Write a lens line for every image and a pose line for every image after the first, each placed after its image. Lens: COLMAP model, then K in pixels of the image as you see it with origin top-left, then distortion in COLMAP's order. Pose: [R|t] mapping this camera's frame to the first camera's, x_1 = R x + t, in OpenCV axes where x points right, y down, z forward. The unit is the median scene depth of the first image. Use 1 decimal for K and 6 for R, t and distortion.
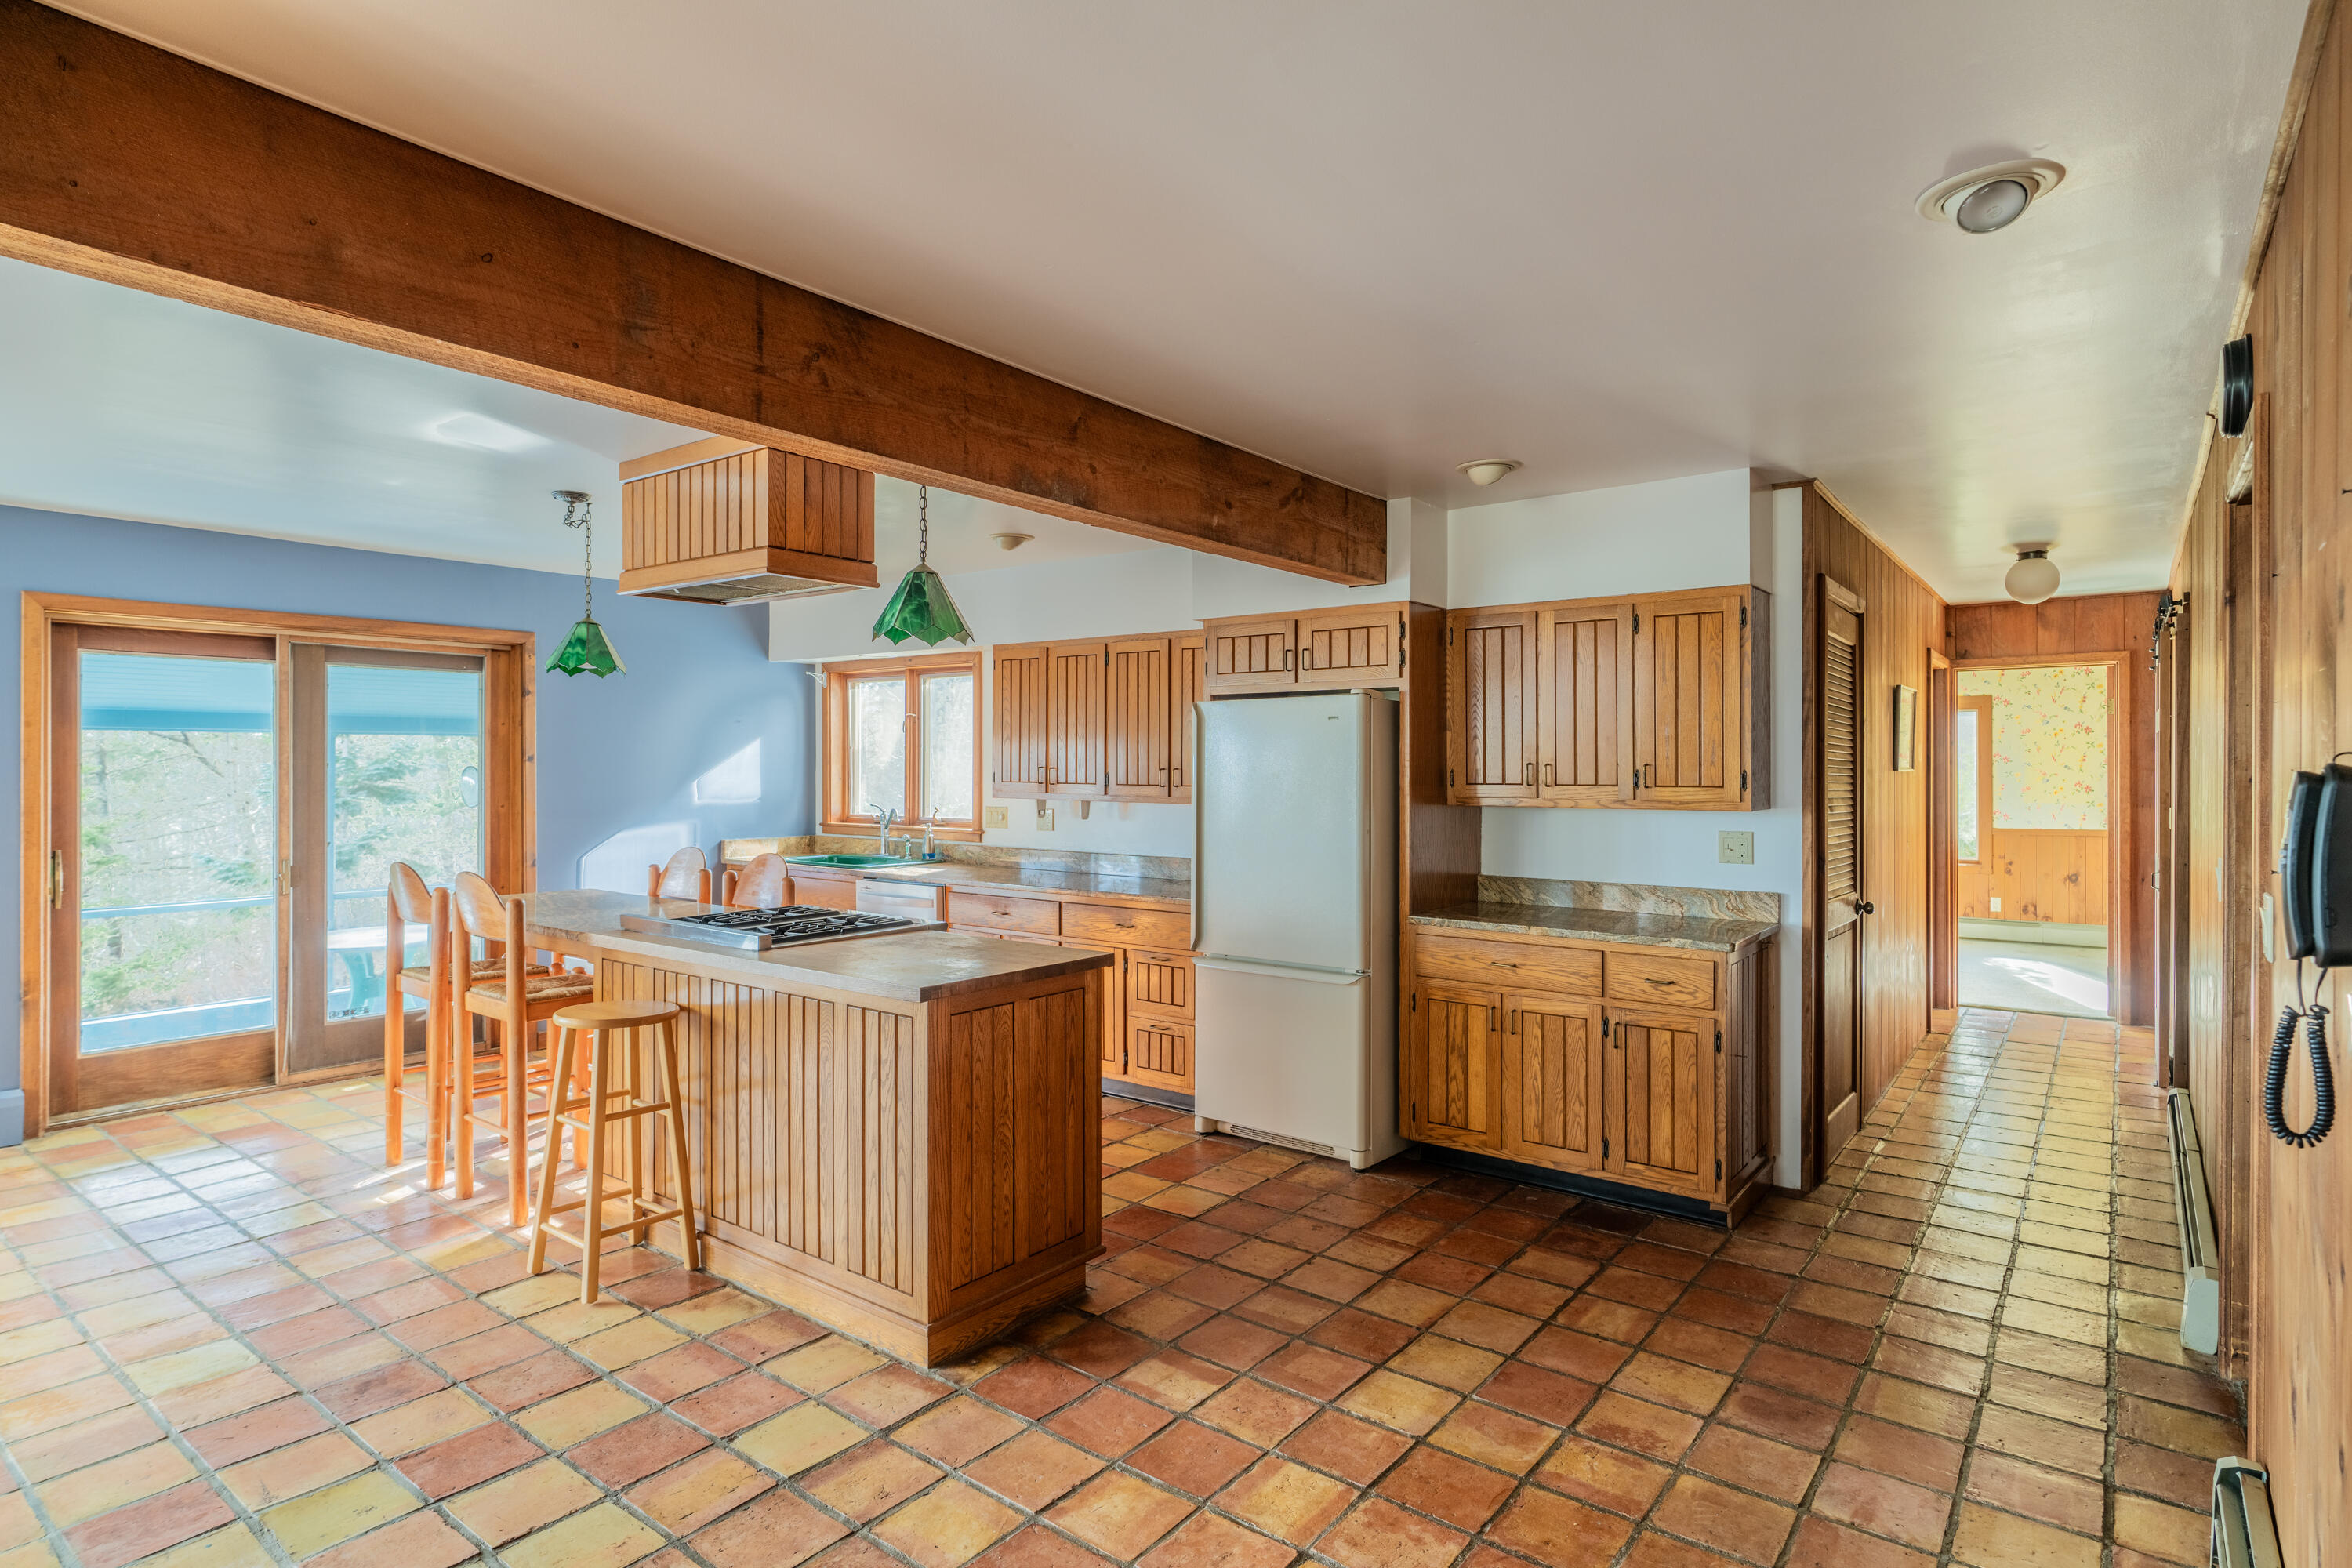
lens RADIAL K [[1245.5, 0, 1164.7], [0, 1245.5, 772.8], [0, 0, 1]] dist [0.001898, -0.000137]
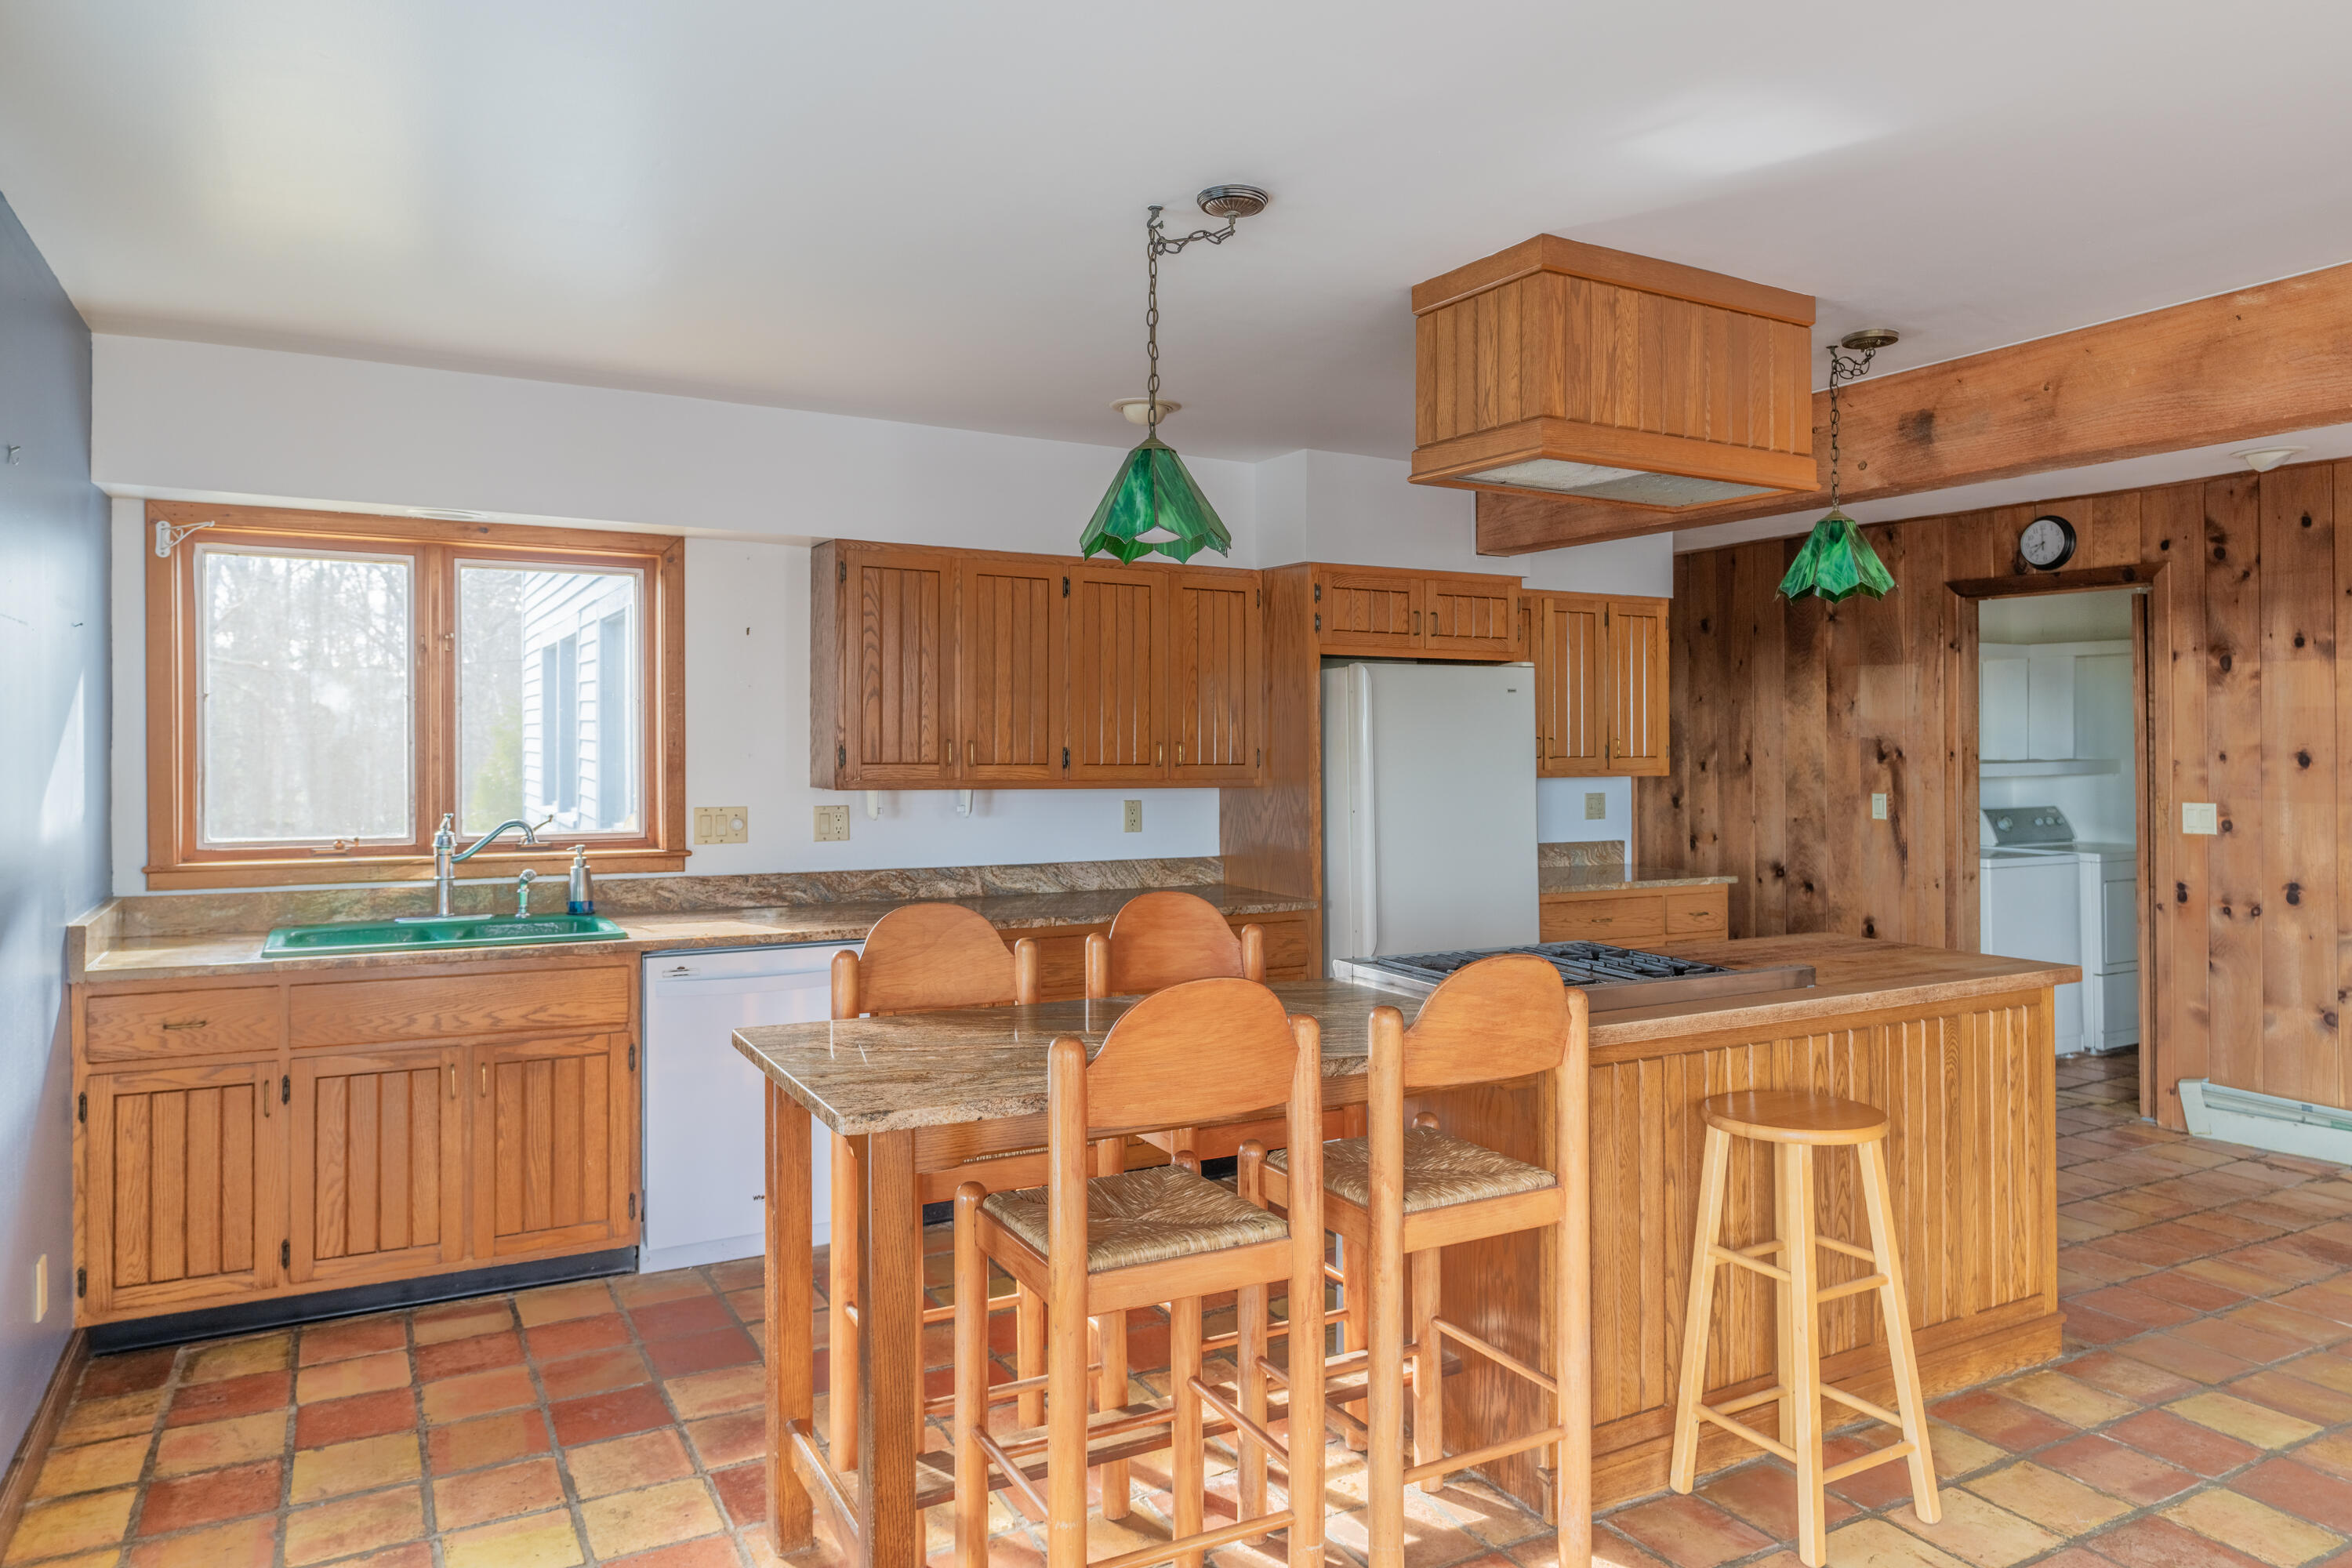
lens RADIAL K [[1473.2, 0, 1174.7], [0, 1473.2, 769.9], [0, 0, 1]] dist [-0.004989, 0.003410]
pose [[0.393727, -0.019408, 0.919023, -0.809122], [0.000321, 0.999780, 0.020976, -0.004676], [-0.919228, -0.007963, 0.393646, 0.631276]]
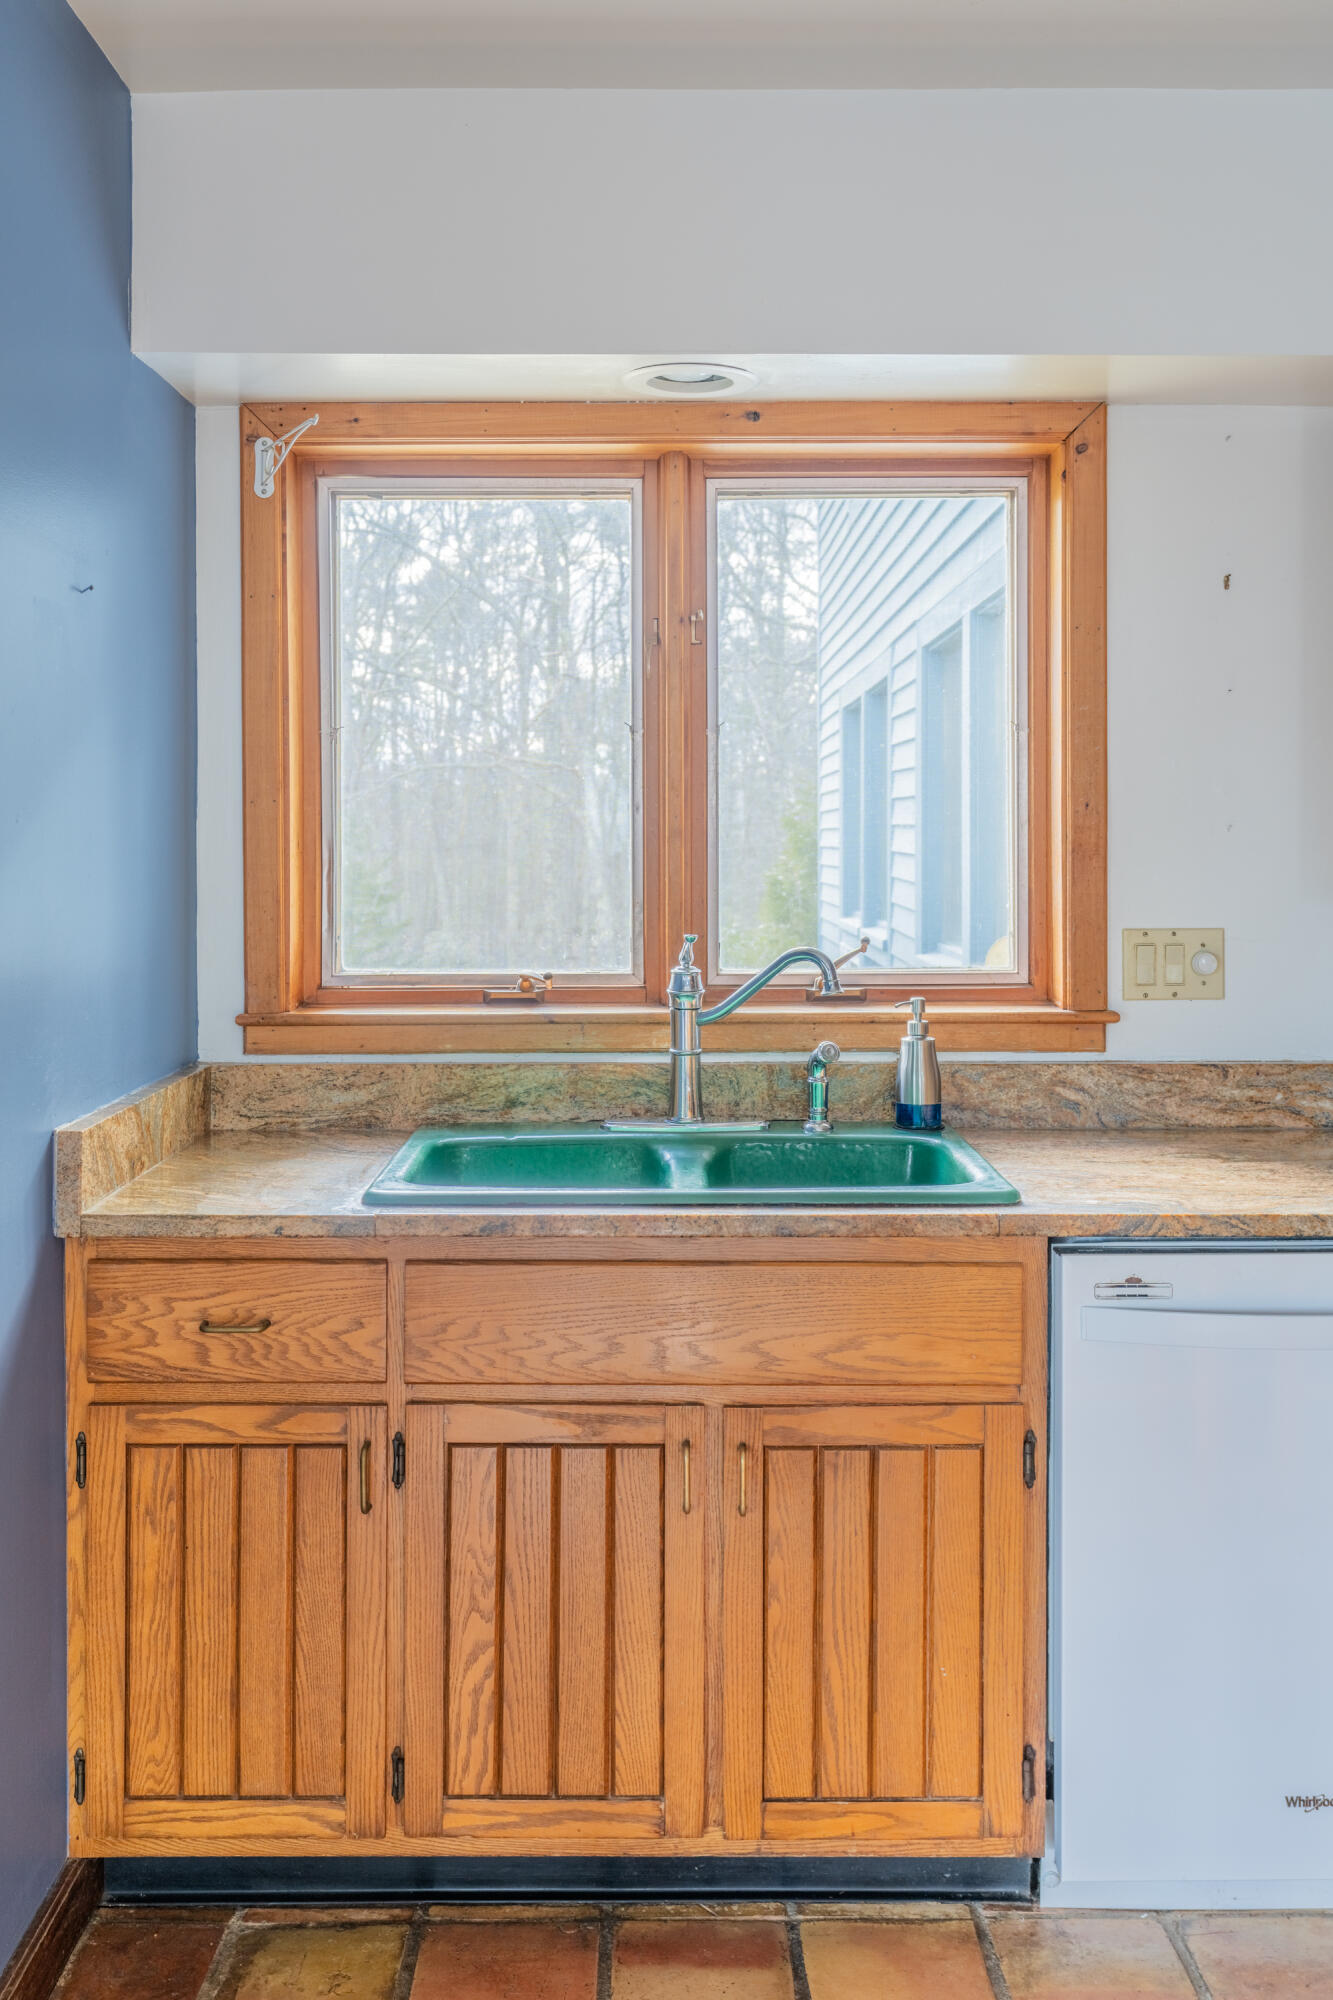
lens RADIAL K [[1695.9, 0, 667.8], [0, 1695.9, 873.4], [0, 0, 1]] dist [-0.002408, 0.001197]
pose [[0.789600, -0.016386, 0.613403, -0.566459], [0.008359, 0.999838, 0.015949, 0.008500], [-0.613565, -0.007466, 0.789609, 0.891988]]
